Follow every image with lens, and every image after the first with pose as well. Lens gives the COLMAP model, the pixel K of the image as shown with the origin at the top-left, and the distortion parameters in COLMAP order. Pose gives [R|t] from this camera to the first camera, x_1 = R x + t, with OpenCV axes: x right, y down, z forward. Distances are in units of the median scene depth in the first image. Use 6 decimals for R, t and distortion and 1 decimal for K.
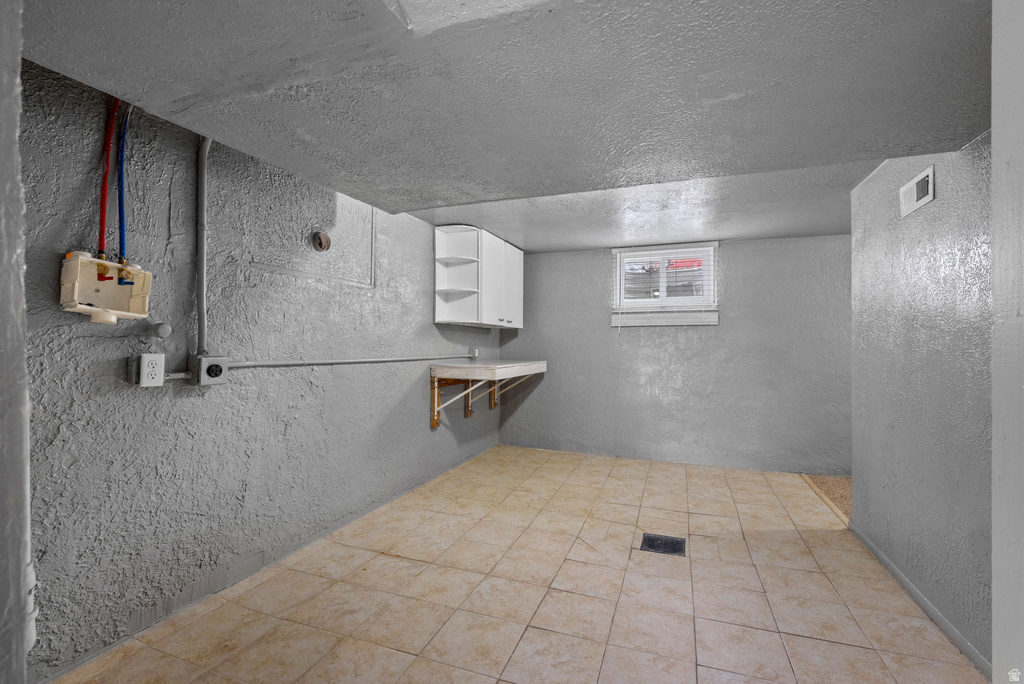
lens RADIAL K [[439.4, 0, 517.5], [0, 439.4, 342.0], [0, 0, 1]] dist [0.000133, 0.000157]
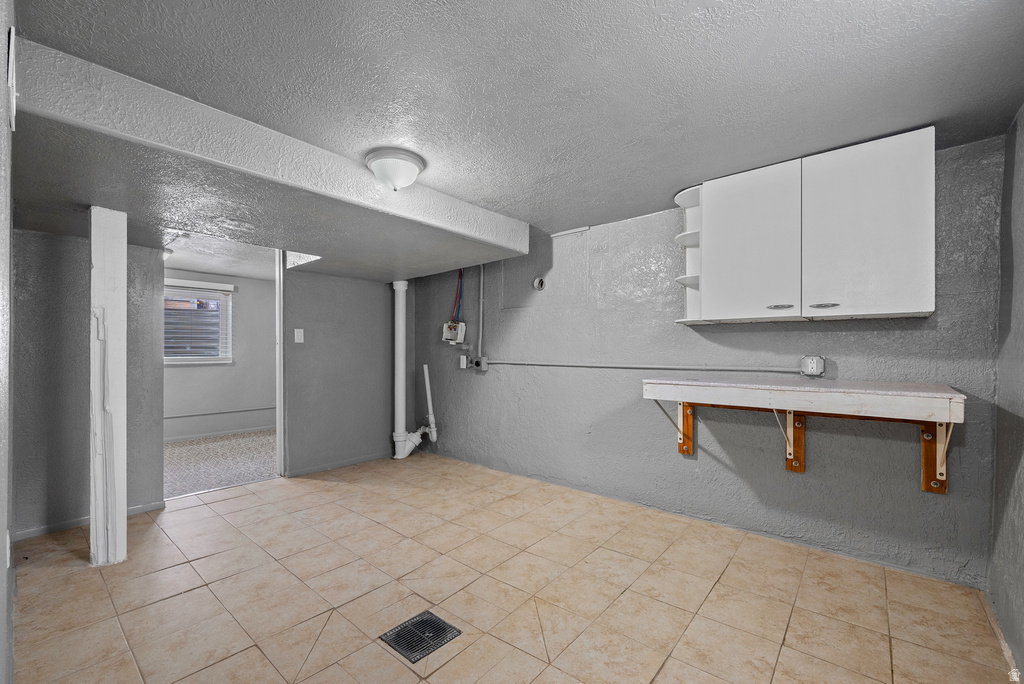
lens RADIAL K [[427.1, 0, 523.9], [0, 427.1, 353.1], [0, 0, 1]] dist [0.002182, 0.000083]
pose [[-0.321865, -0.005528, -0.946770, 0.995735], [0.004301, 0.999964, -0.007300, 0.022374], [0.946776, -0.006422, -0.321829, 1.486282]]
